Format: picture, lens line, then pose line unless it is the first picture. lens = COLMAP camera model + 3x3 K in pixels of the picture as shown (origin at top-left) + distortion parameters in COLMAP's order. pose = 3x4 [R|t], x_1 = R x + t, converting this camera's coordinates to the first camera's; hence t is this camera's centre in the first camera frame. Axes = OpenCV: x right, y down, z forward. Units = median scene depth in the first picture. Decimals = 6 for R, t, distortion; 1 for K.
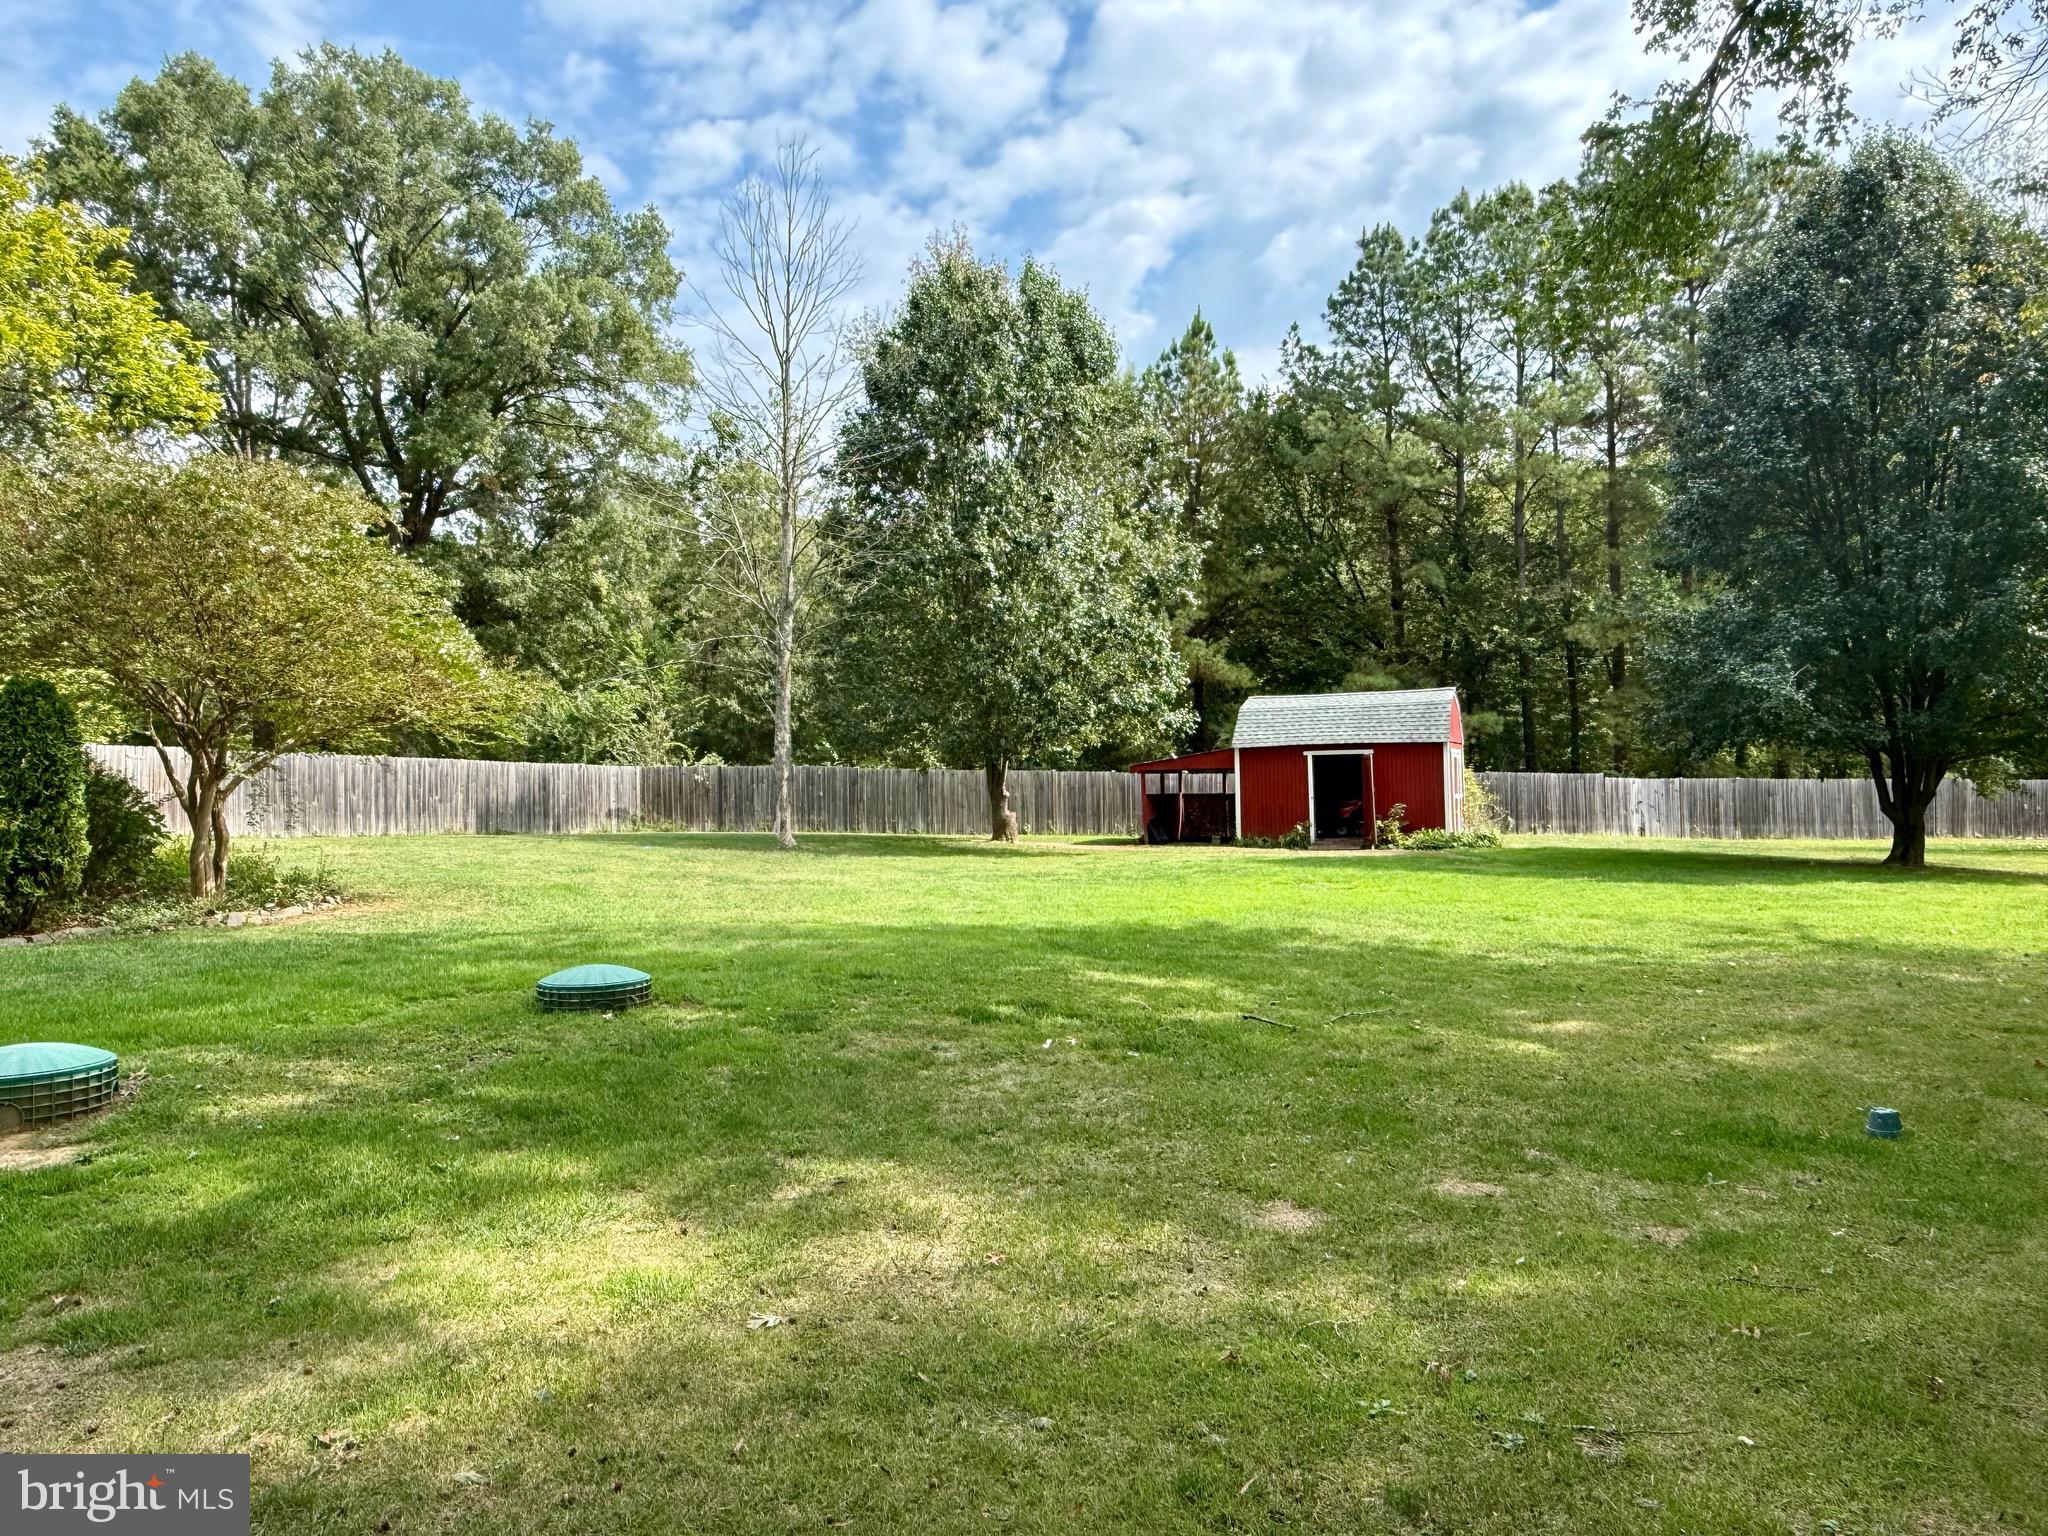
lens RADIAL K [[1374.8, 0, 1024.0], [0, 1374.8, 768.0], [0, 0, 1]] dist [-0.014737, -0.002933]
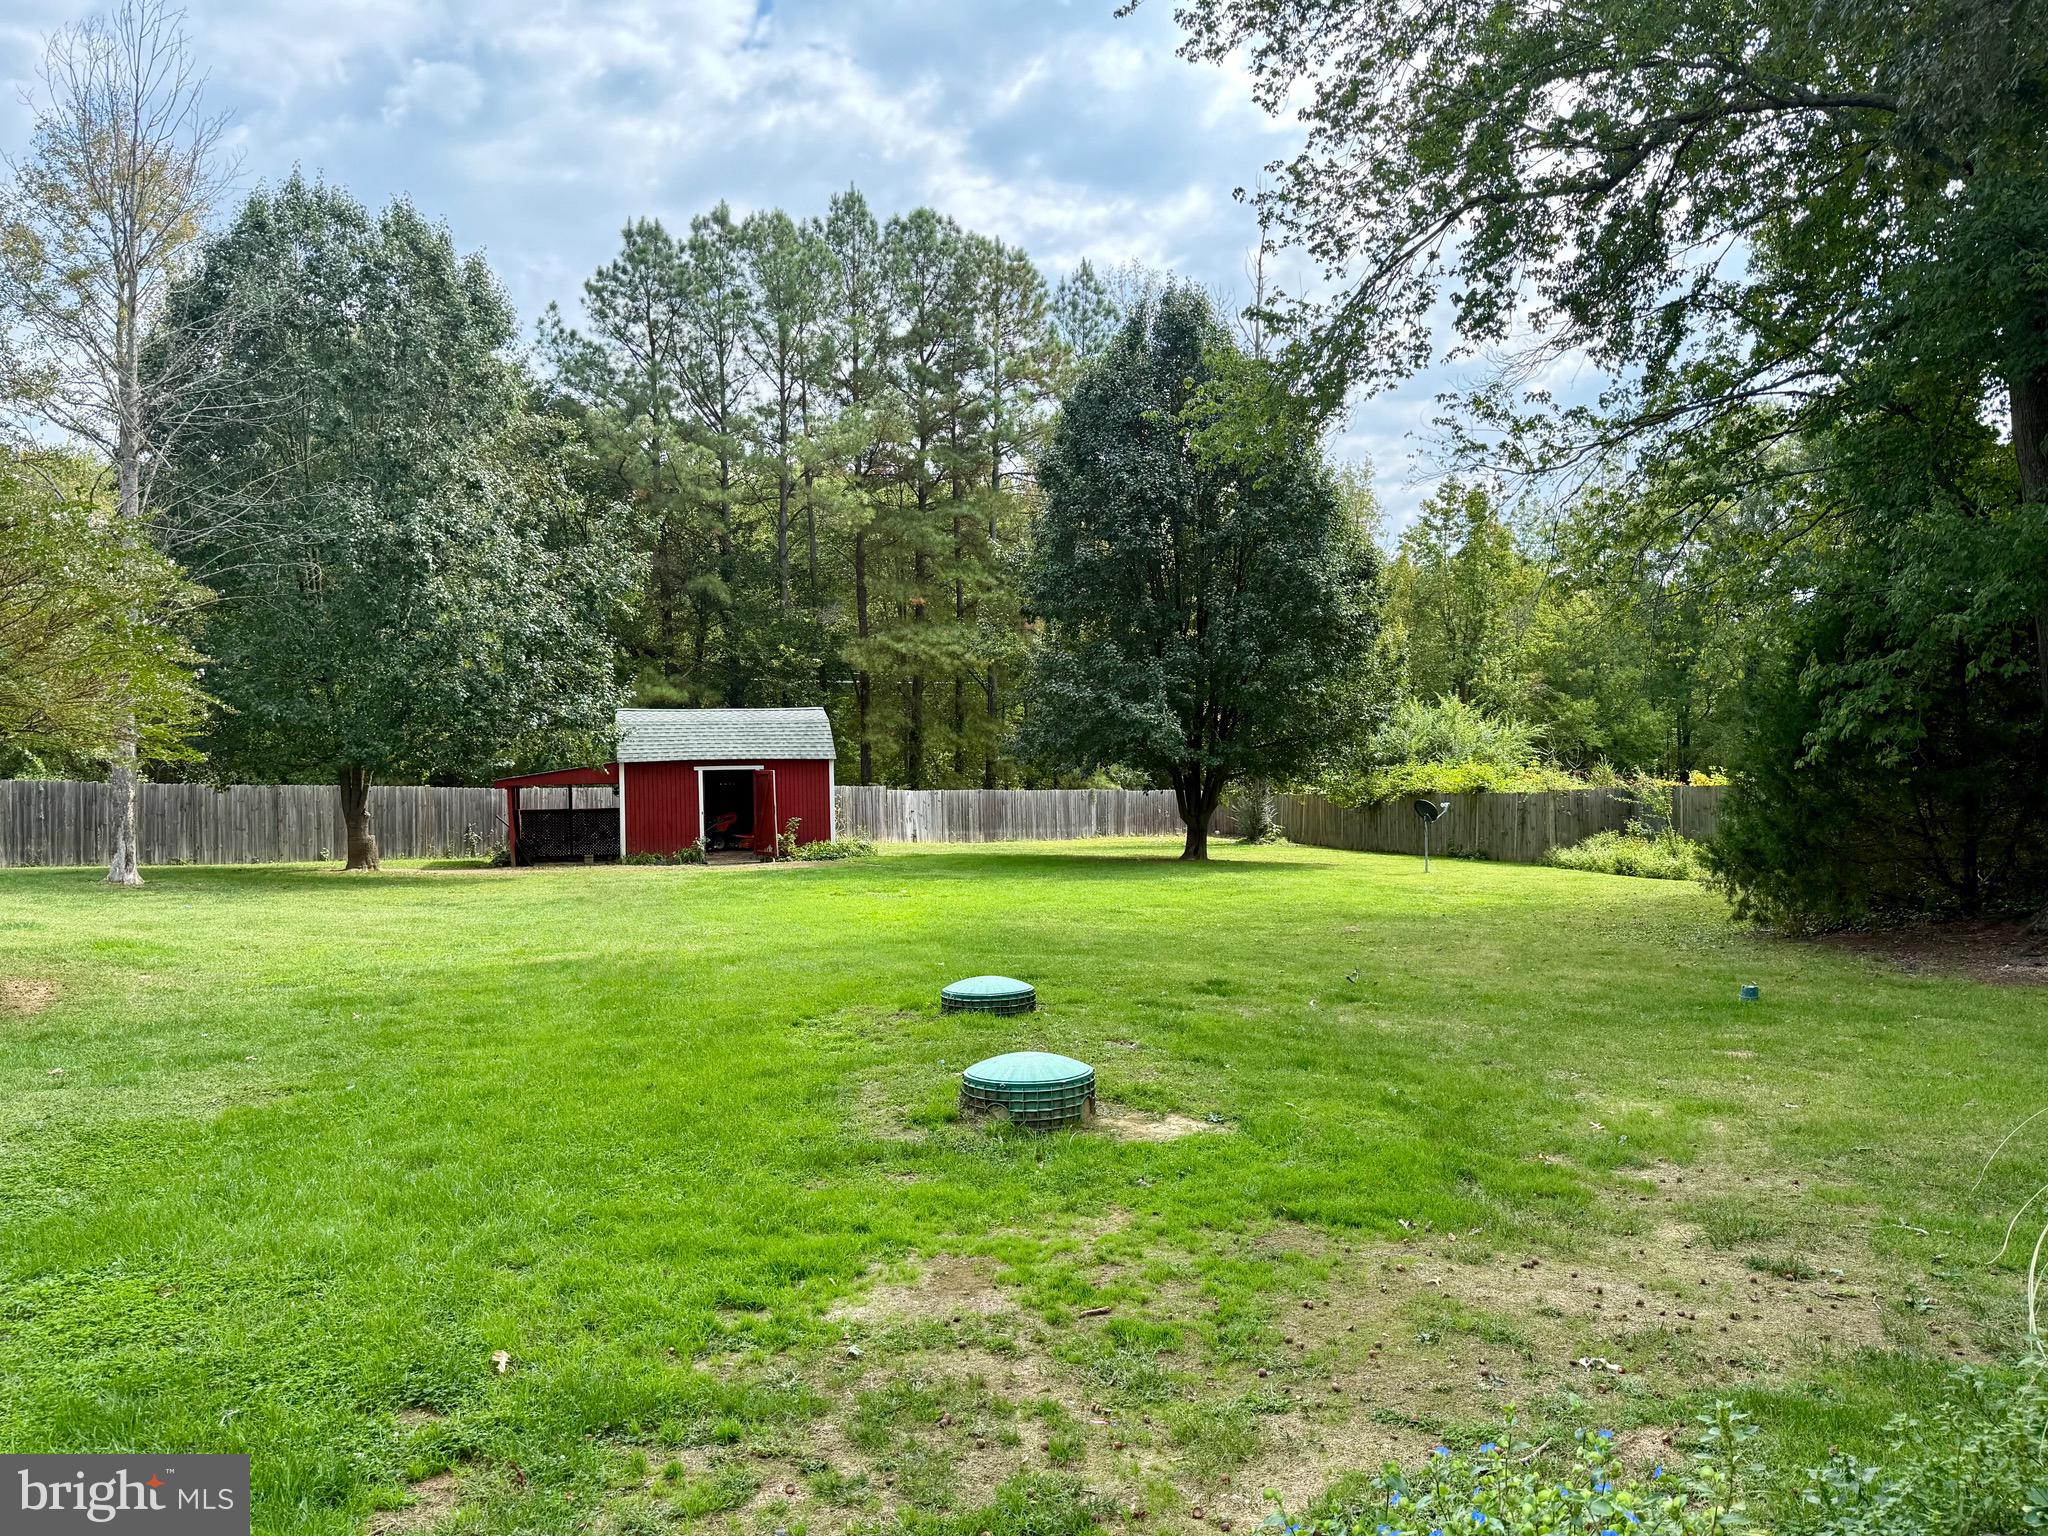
lens RADIAL K [[1532.5, 0, 1024.0], [0, 1532.5, 768.0], [0, 0, 1]] dist [0.002481, -0.000421]
pose [[0.766085, 0.003254, 0.642731, -0.238110], [-0.002522, 0.999995, -0.002057, -0.006653], [-0.642734, -0.000045, 0.766089, -0.002647]]
